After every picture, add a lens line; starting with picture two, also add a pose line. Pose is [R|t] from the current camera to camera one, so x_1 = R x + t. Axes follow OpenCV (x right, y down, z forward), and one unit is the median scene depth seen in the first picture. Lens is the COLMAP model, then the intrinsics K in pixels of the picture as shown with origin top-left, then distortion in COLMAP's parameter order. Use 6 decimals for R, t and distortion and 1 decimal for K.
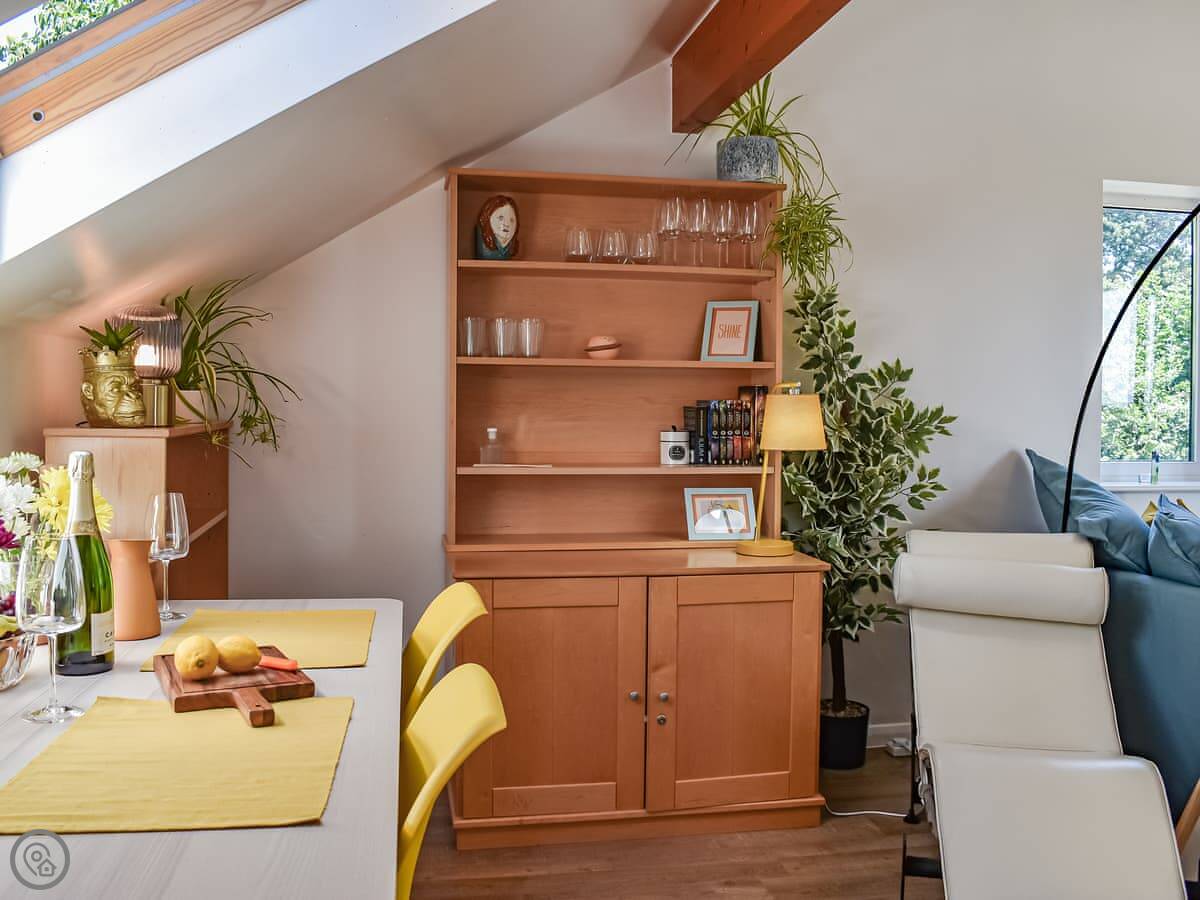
lens RADIAL K [[1072.9, 0, 598.0], [0, 1072.9, 415.0], [0, 0, 1]] dist [-0.116820, 0.048021]
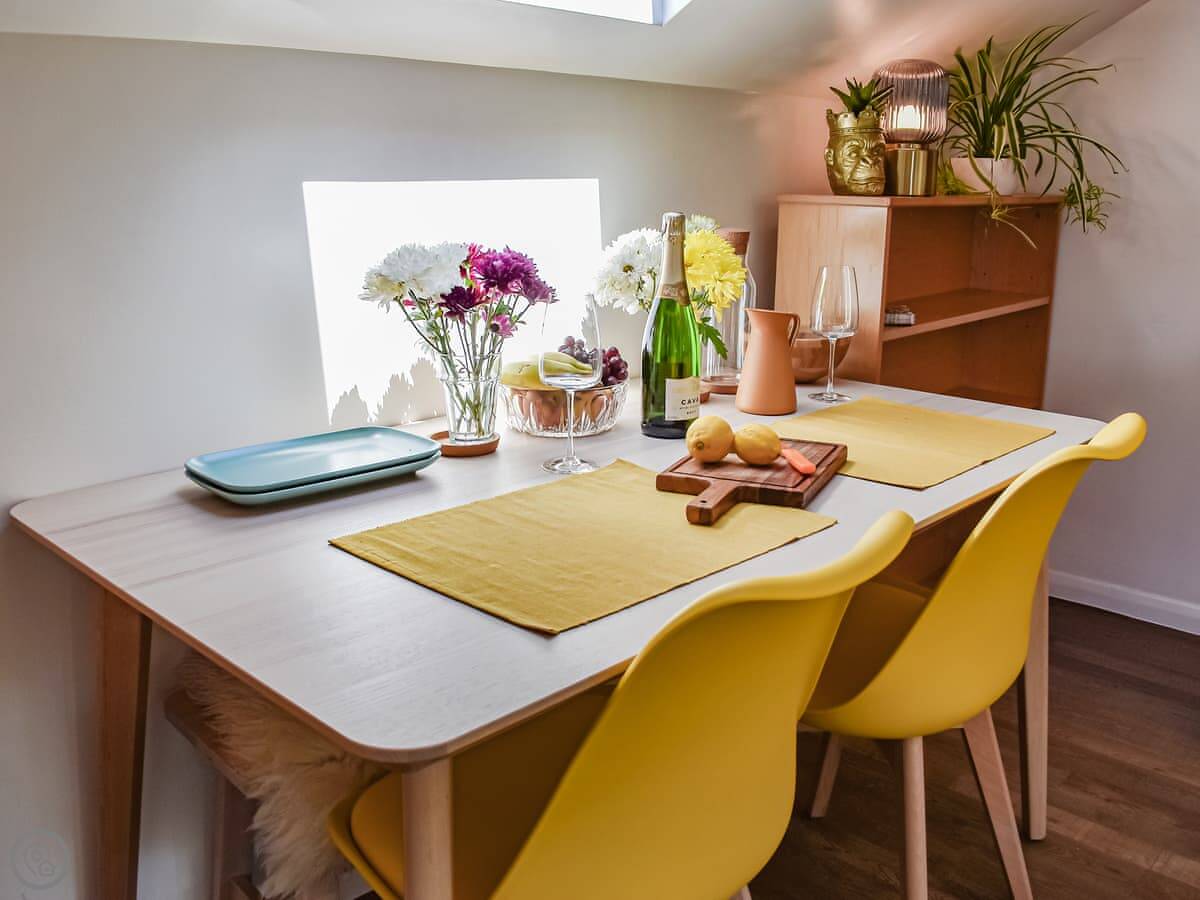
lens RADIAL K [[1072.9, 0, 598.0], [0, 1072.9, 415.0], [0, 0, 1]] dist [-0.116820, 0.048021]
pose [[0.583368, 0.171937, -0.793800, 0.197965], [-0.006975, 0.978361, 0.206787, 0.009683], [0.812178, -0.115096, 0.571944, 0.243799]]
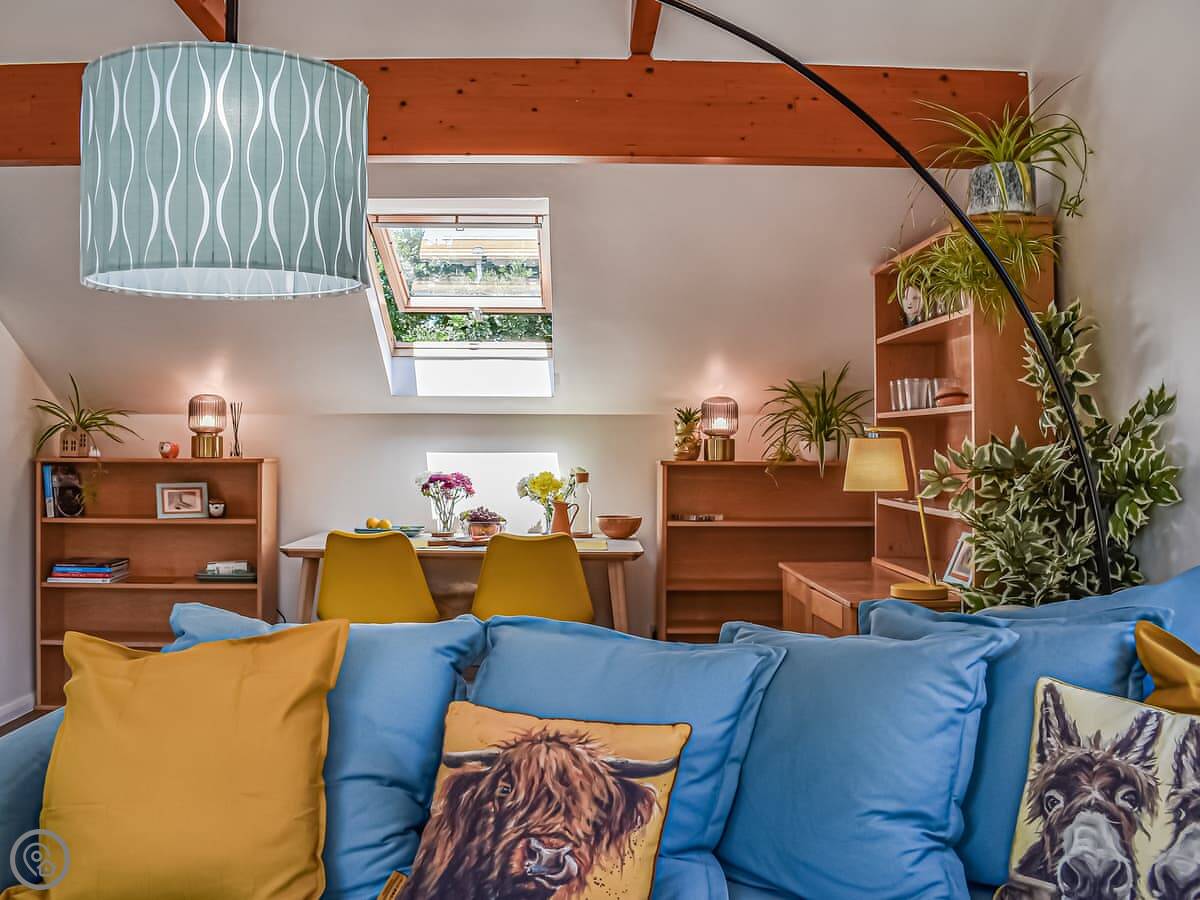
lens RADIAL K [[1072.9, 0, 598.0], [0, 1072.9, 415.0], [0, 0, 1]] dist [-0.116820, 0.048021]
pose [[-0.173563, -0.037189, -0.984120, 1.615903], [-0.020595, 0.999205, -0.034126, -0.001719], [0.984607, 0.014345, -0.174191, 1.198219]]
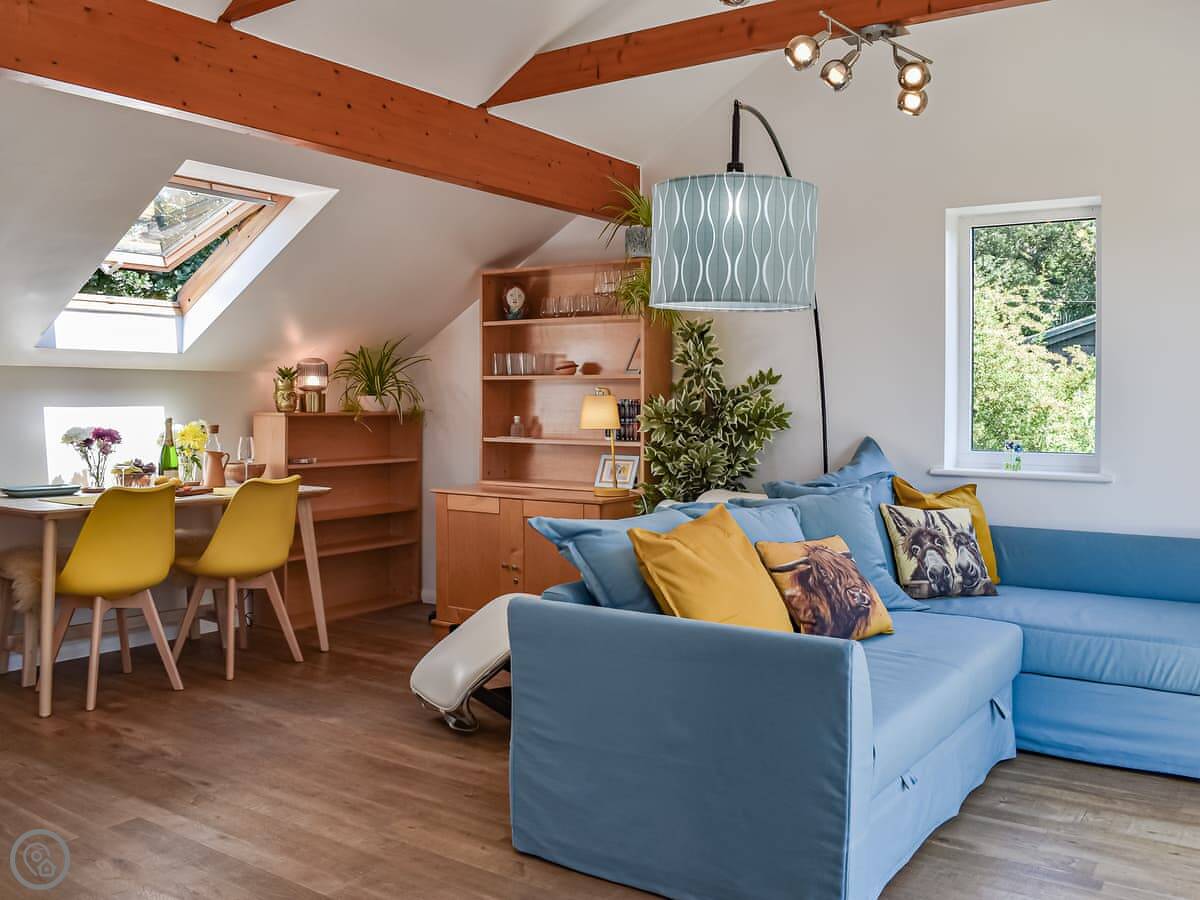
lens RADIAL K [[1098.8, 0, 583.0], [0, 1098.8, 422.0], [0, 0, 1]] dist [-0.017005, 0.015364]
pose [[0.704997, 0.009198, -0.709150, 1.744796], [-0.005790, 0.999957, 0.007213, 0.011812], [0.709186, -0.000979, 0.705020, -0.251962]]
